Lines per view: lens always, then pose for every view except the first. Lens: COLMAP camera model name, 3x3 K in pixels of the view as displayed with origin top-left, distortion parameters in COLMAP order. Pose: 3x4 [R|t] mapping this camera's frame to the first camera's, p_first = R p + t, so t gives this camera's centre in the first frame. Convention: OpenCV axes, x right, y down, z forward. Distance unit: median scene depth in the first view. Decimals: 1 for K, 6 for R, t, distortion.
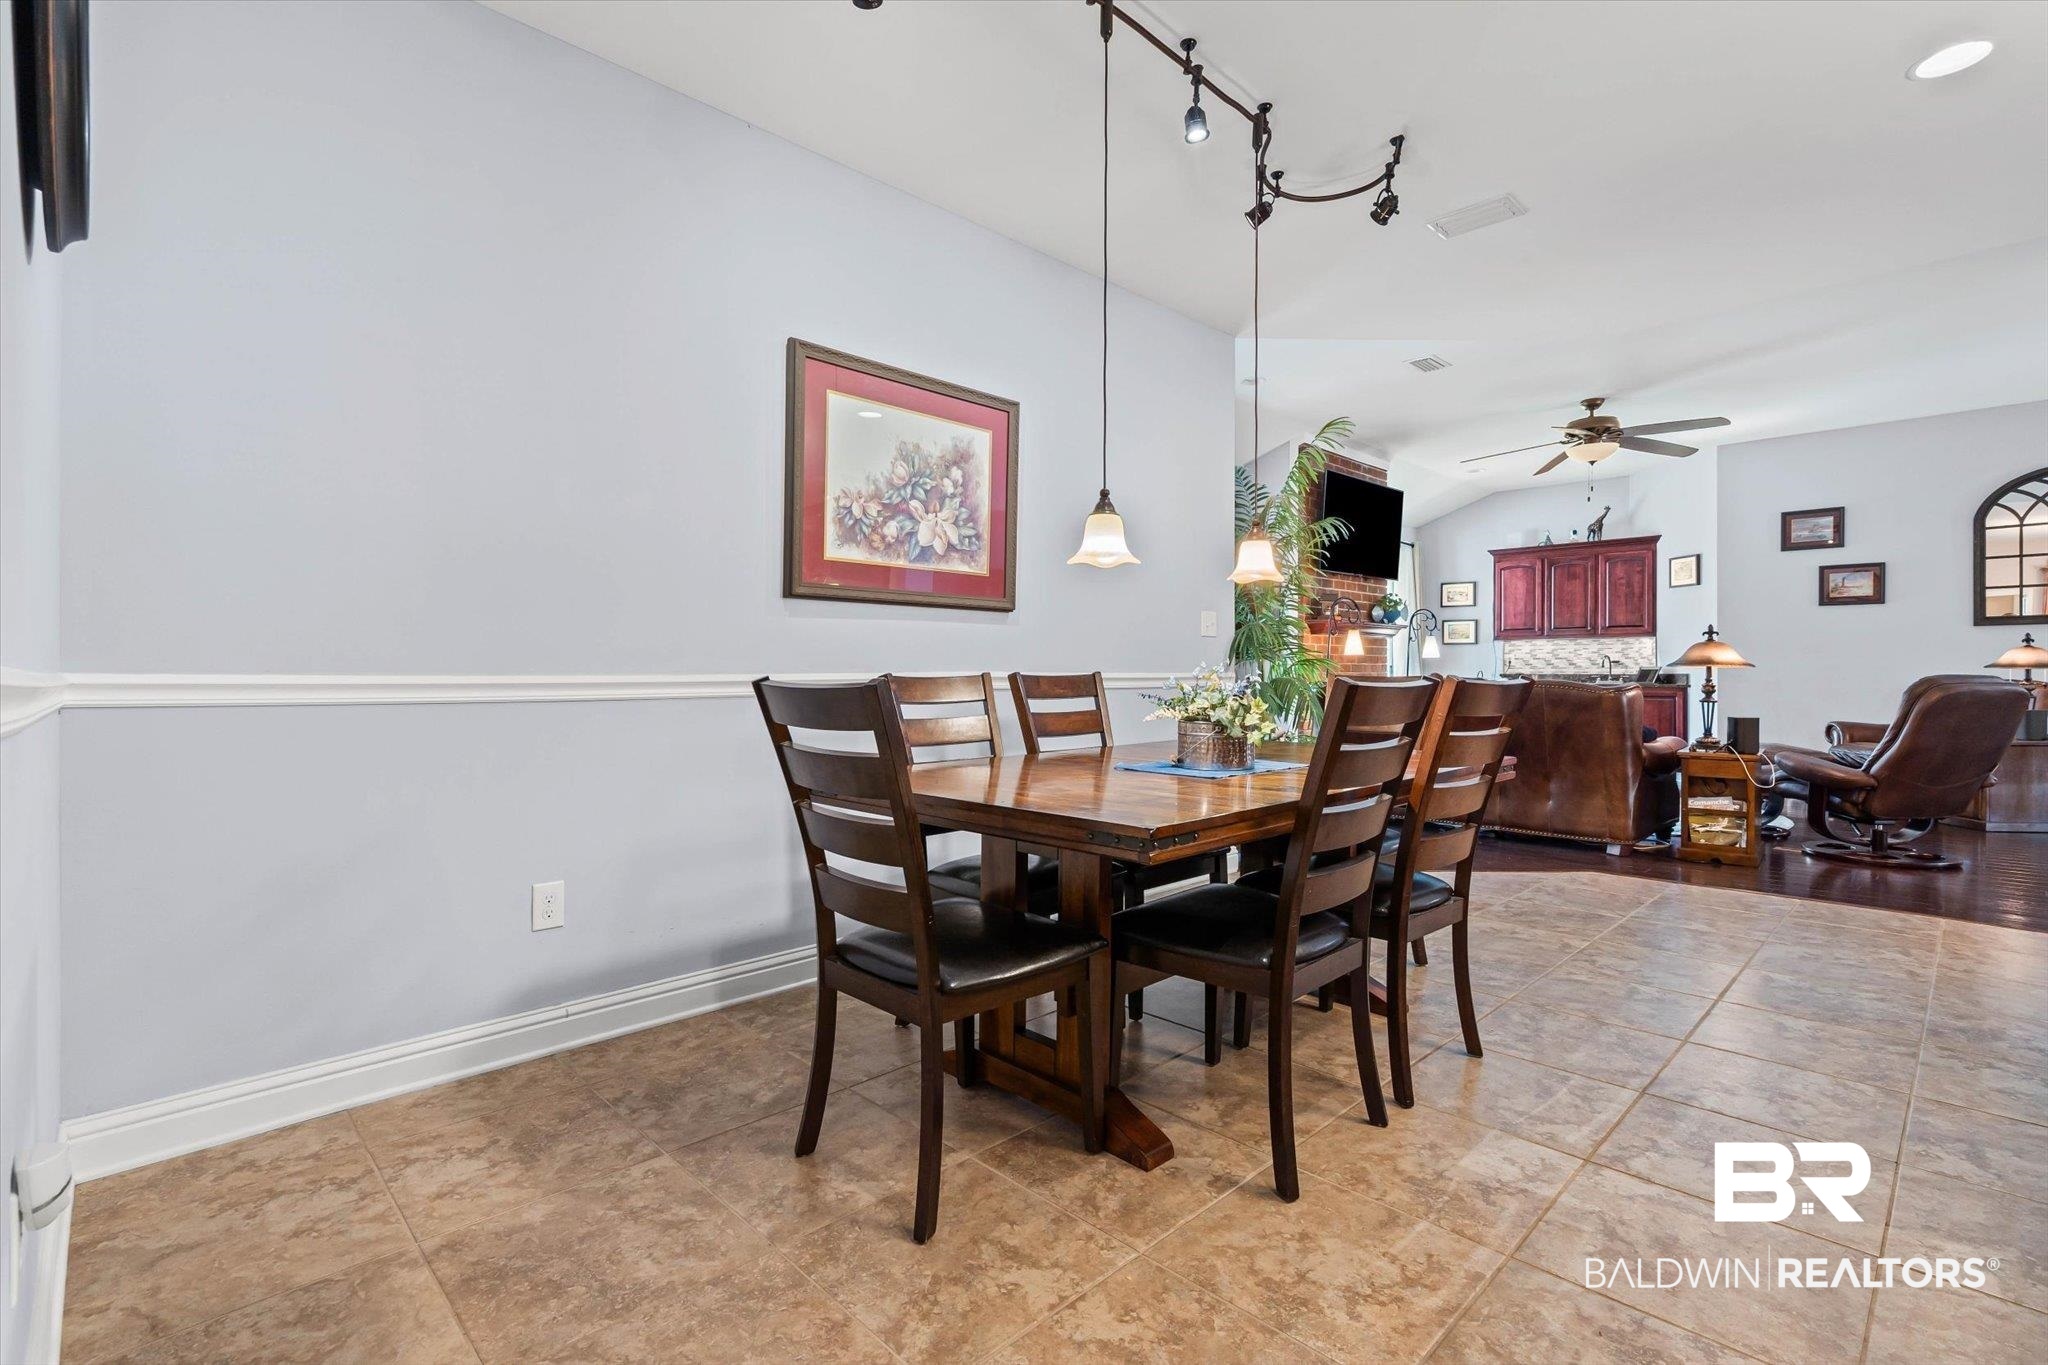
lens RADIAL K [[939.1, 0, 1024.0], [0, 939.1, 682.5], [0, 0, 1]] dist [-0.001864, 0.000360]
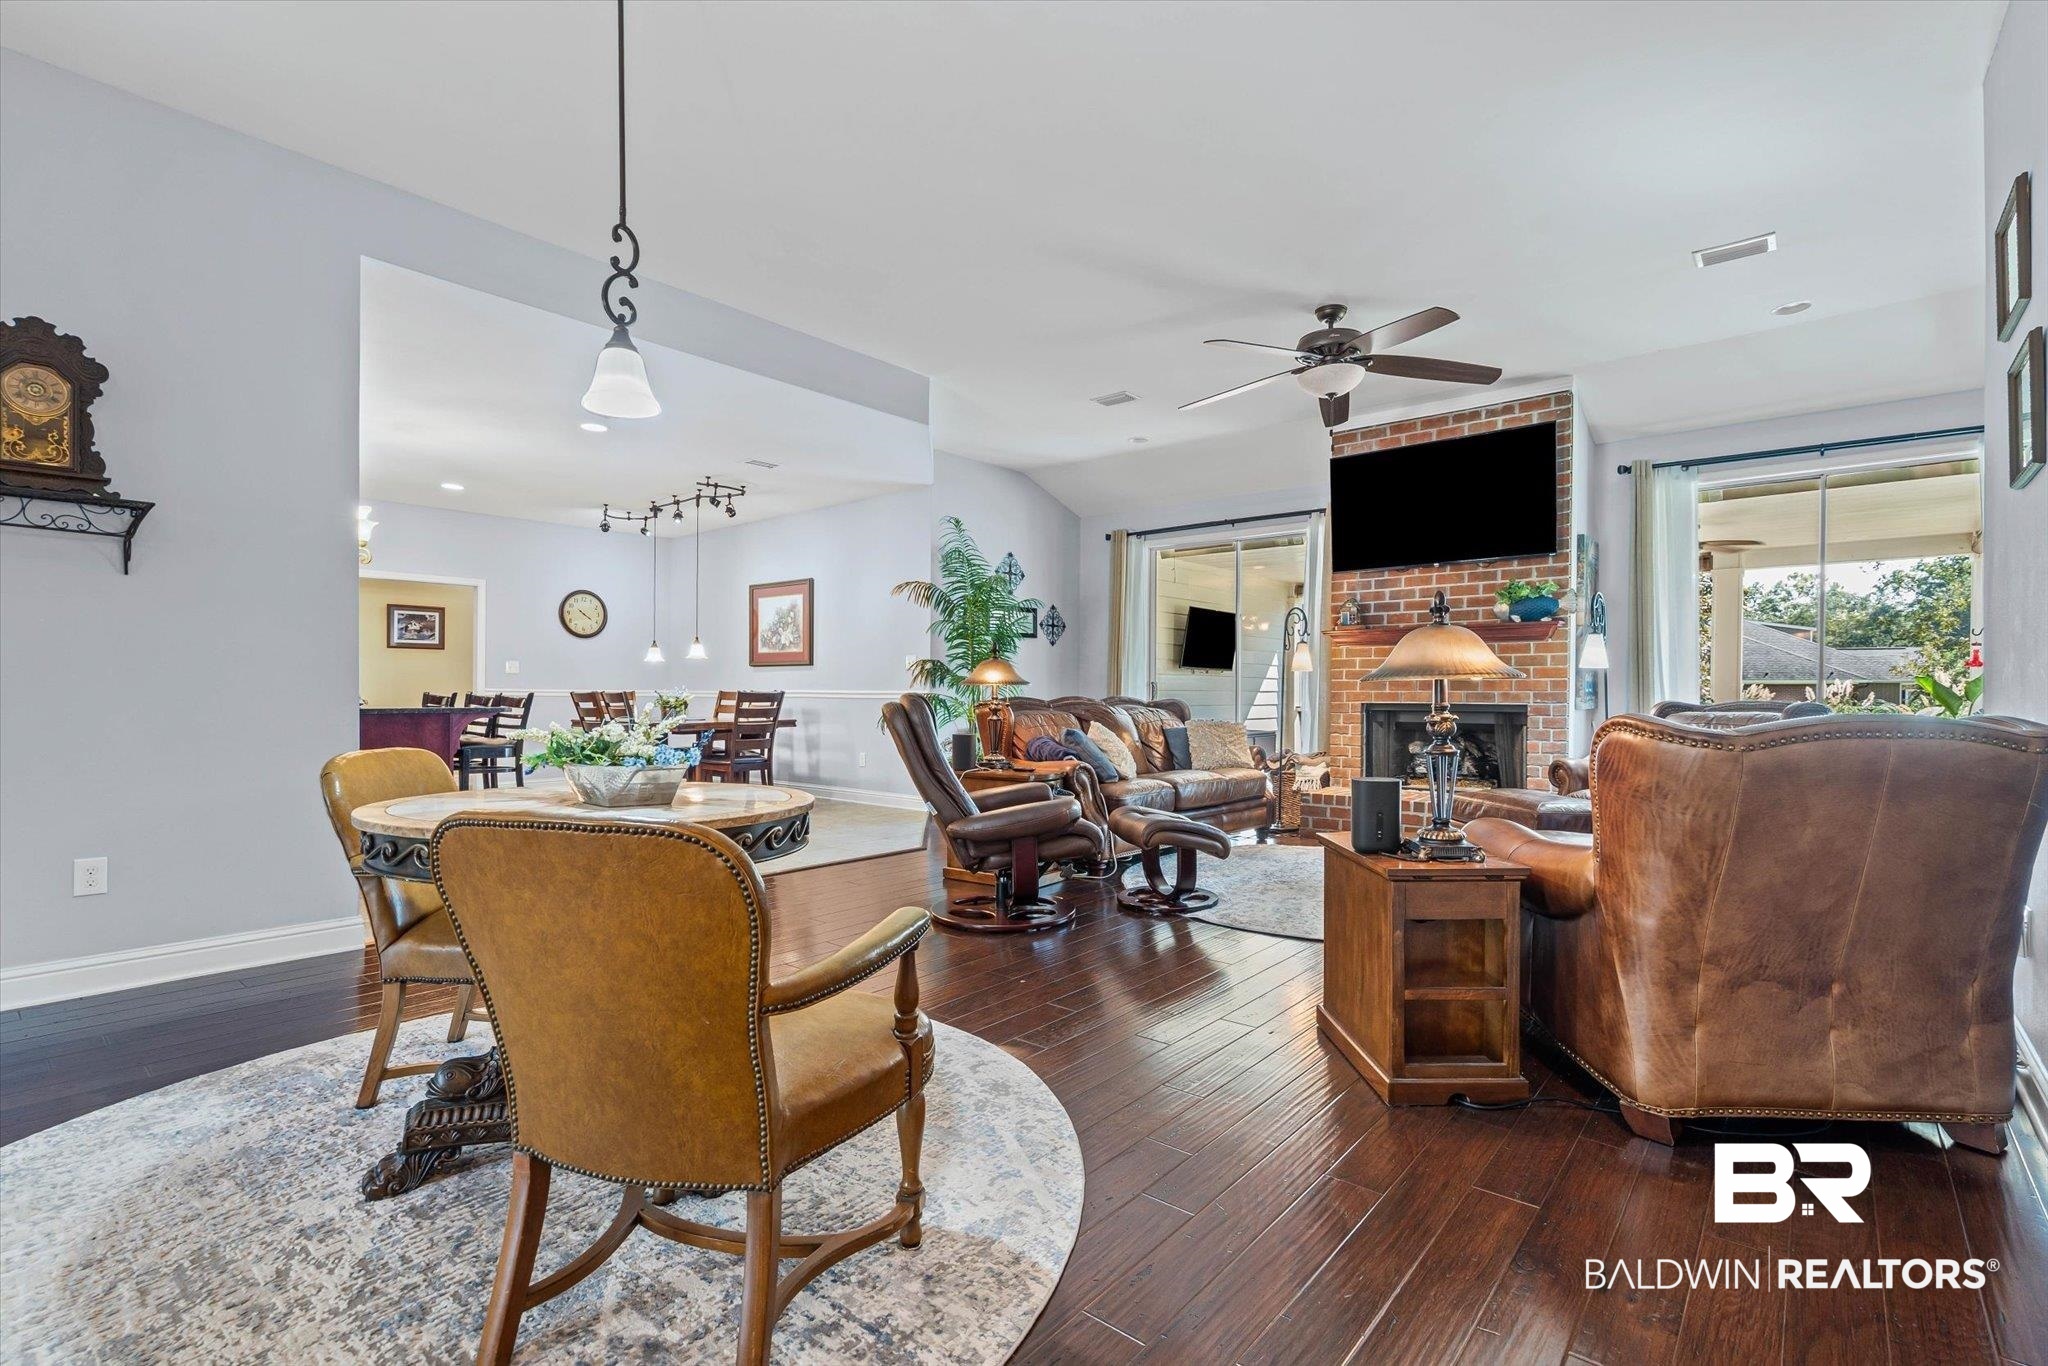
lens RADIAL K [[939.1, 0, 1024.0], [0, 939.1, 683.0], [0, 0, 1]] dist [-0.001864, 0.000360]
pose [[0.089313, -0.007191, -0.995978, 2.421289], [-0.010665, 0.999910, -0.008176, -0.017297], [0.995947, 0.011352, 0.089228, 1.330935]]
